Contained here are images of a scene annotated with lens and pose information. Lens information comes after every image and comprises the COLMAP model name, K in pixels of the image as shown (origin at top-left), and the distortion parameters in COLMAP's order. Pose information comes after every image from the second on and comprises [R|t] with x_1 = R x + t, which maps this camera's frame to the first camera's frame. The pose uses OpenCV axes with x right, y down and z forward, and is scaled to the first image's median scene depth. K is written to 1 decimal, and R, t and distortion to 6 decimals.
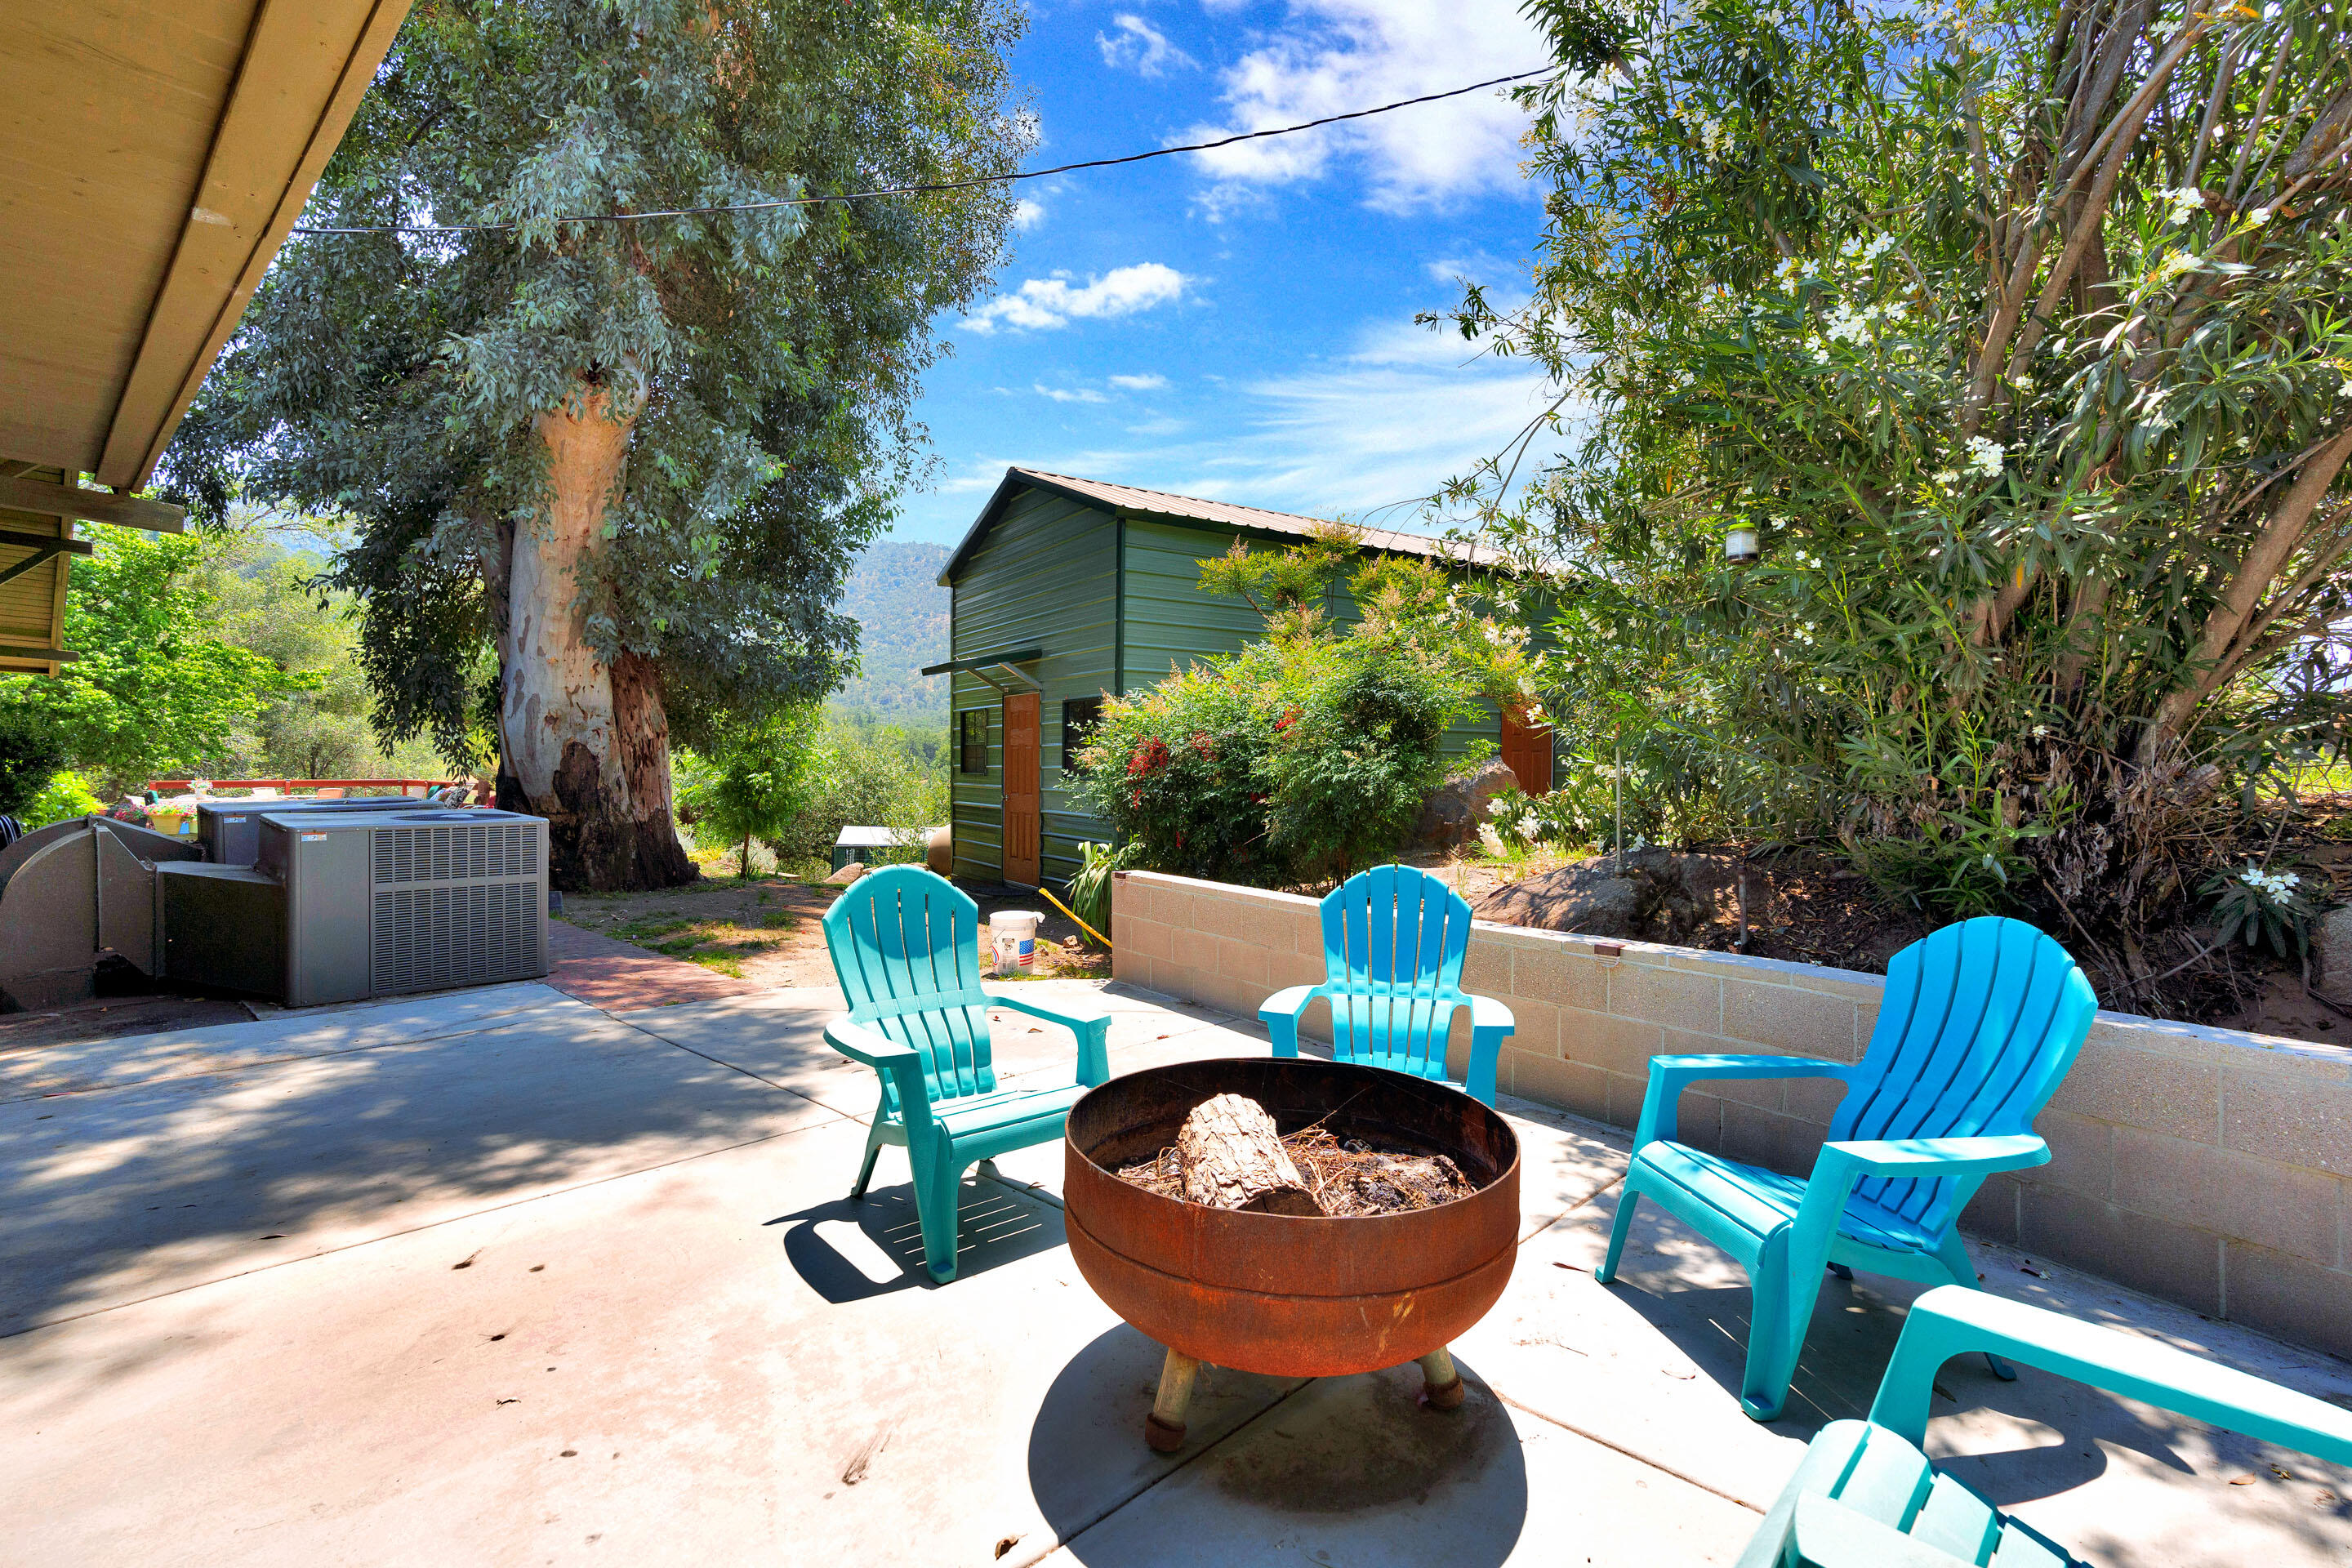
lens RADIAL K [[1063.8, 0, 1169.6], [0, 1063.8, 776.4], [0, 0, 1]] dist [0.002623, 0.000541]
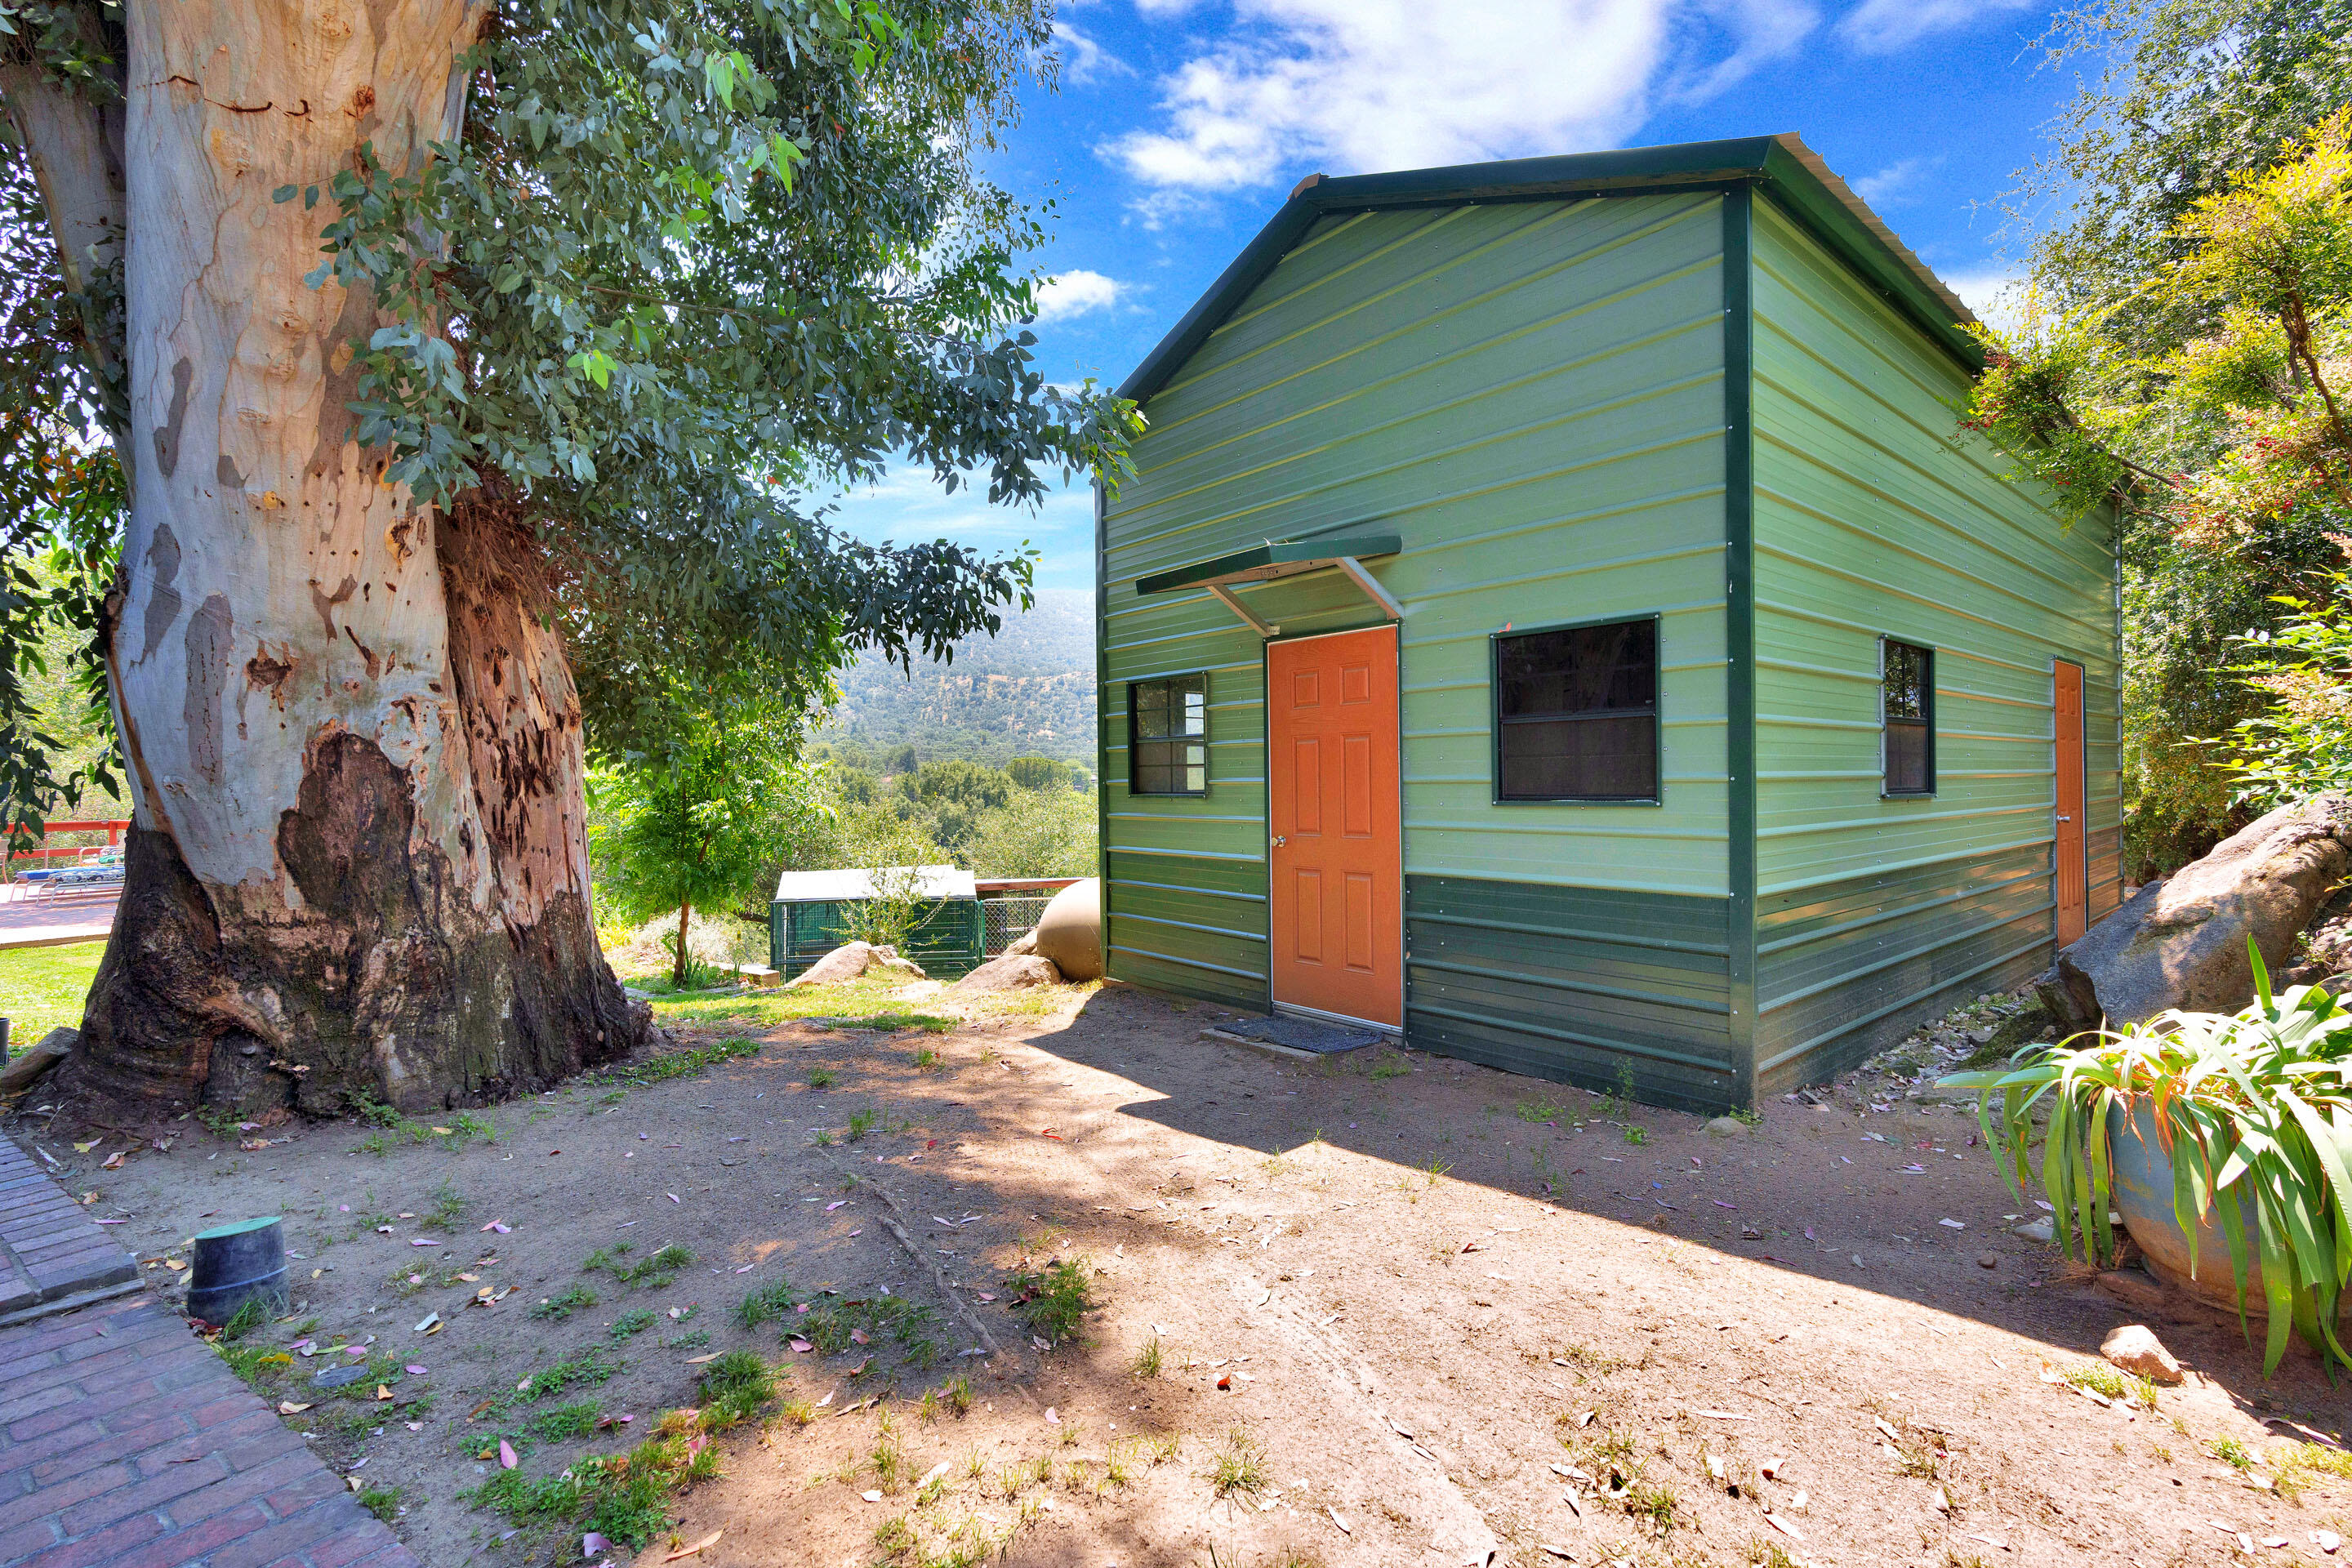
lens RADIAL K [[793.0, 0, 1042.8], [0, 793.0, 790.8], [0, 0, 1]] dist [-0.035192, 0.011371]
pose [[0.989163, -0.001150, 0.146819, -0.280679], [0.002393, 0.999963, -0.008290, -0.007088], [-0.146804, 0.008552, 0.989129, 0.550043]]
